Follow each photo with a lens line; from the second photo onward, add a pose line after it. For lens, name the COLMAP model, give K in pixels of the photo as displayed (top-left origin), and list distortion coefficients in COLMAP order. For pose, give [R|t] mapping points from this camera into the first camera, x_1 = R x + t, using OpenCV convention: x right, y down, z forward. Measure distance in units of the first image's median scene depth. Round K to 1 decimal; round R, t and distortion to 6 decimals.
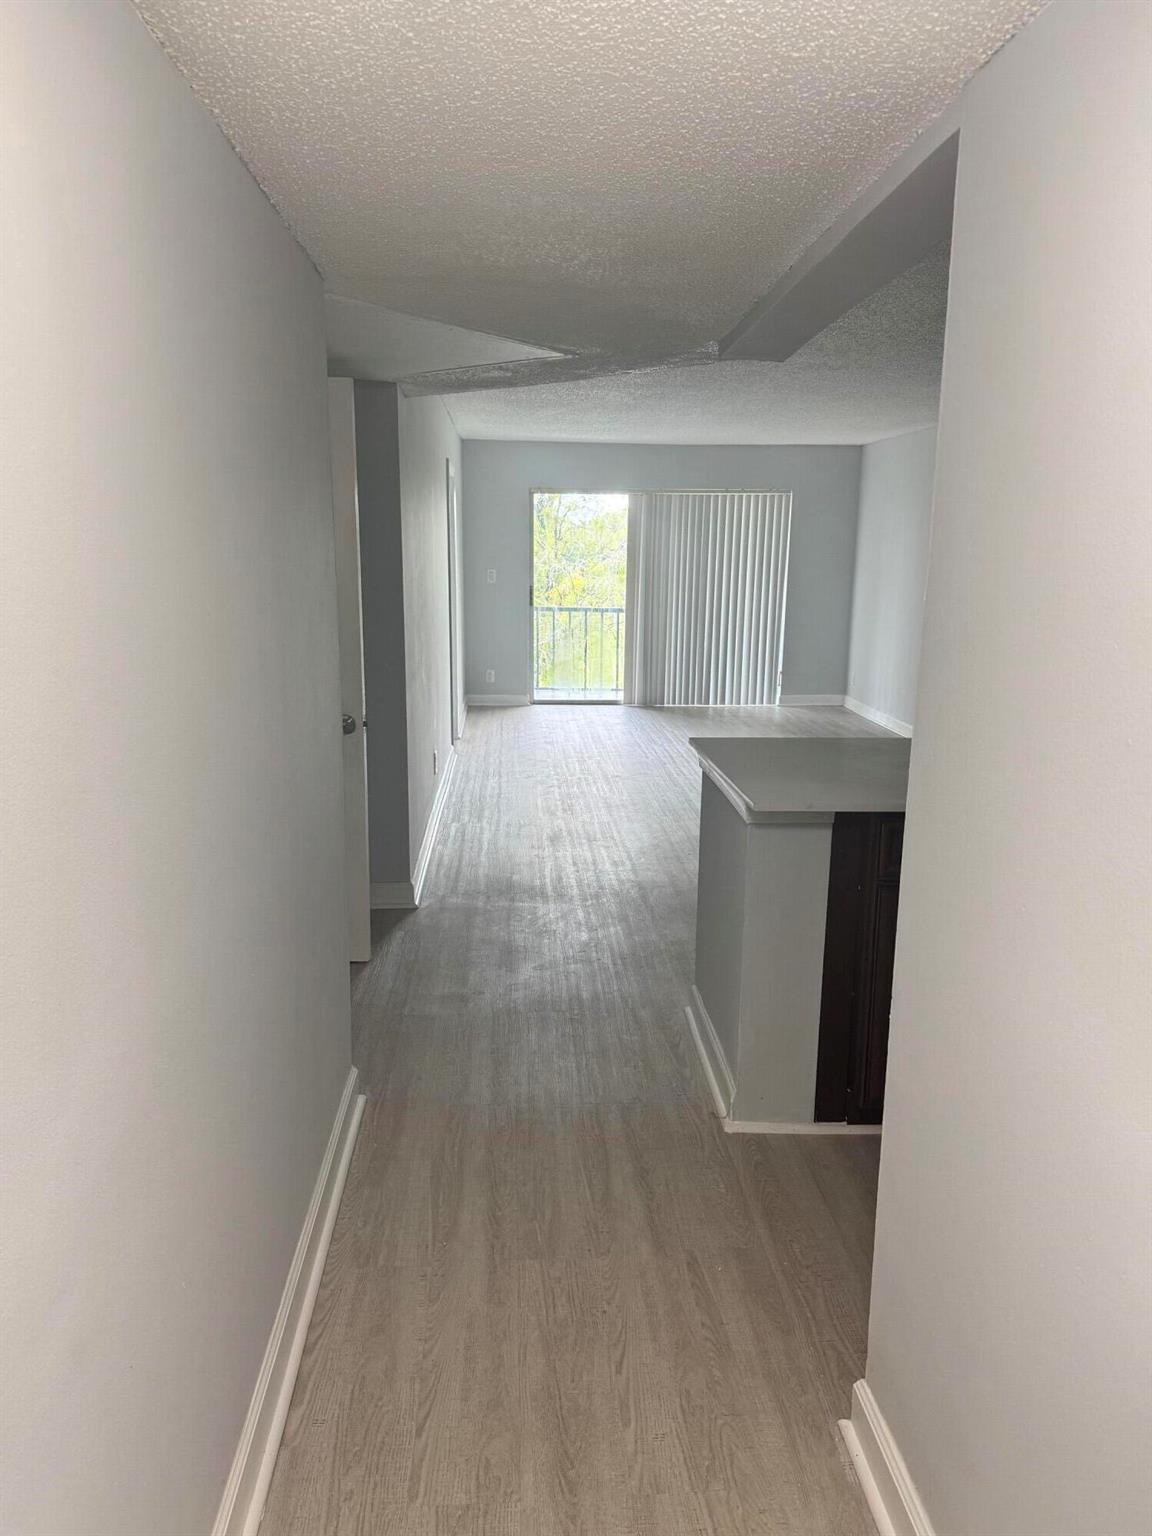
lens RADIAL K [[1084.0, 0, 569.0], [0, 1084.0, 779.7], [0, 0, 1]] dist [0.032026, -0.010049]
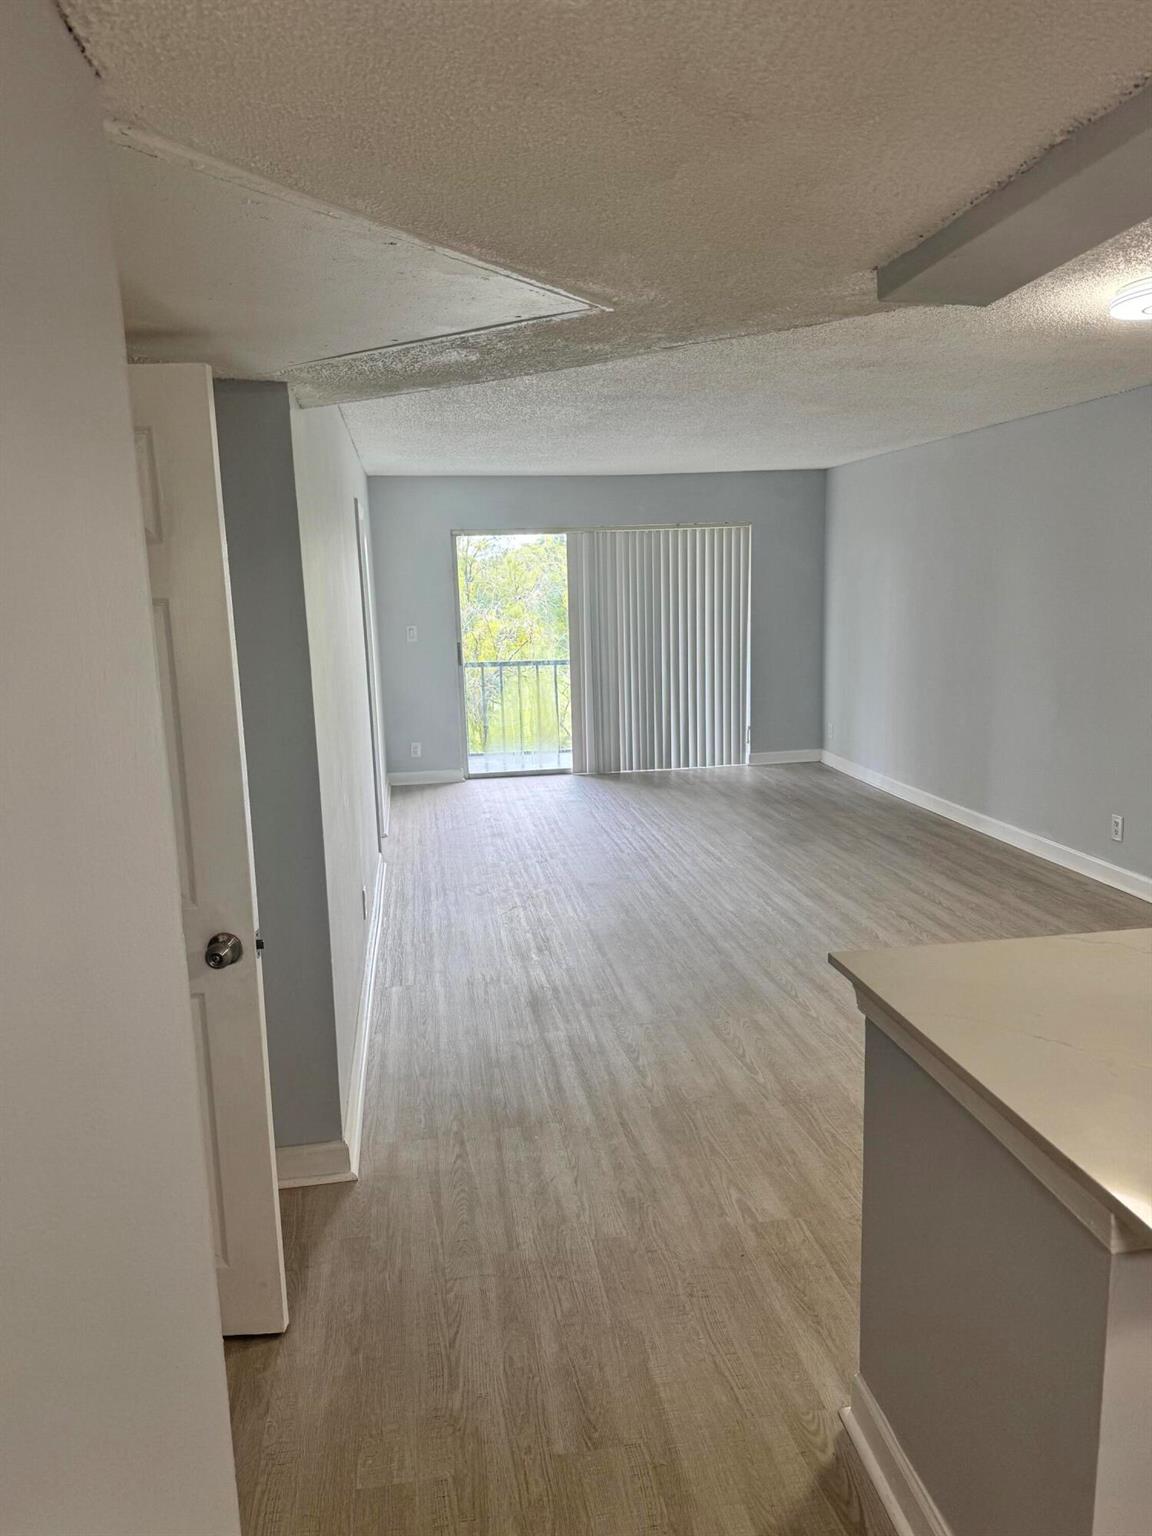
lens RADIAL K [[1084.0, 0, 587.3], [0, 1084.0, 760.3], [0, 0, 1]] dist [0.032026, -0.010049]
pose [[0.993691, -0.054142, 0.098216, -0.024023], [0.058772, 0.997262, -0.044880, -0.042598], [-0.095517, 0.050369, 0.994153, 0.147523]]
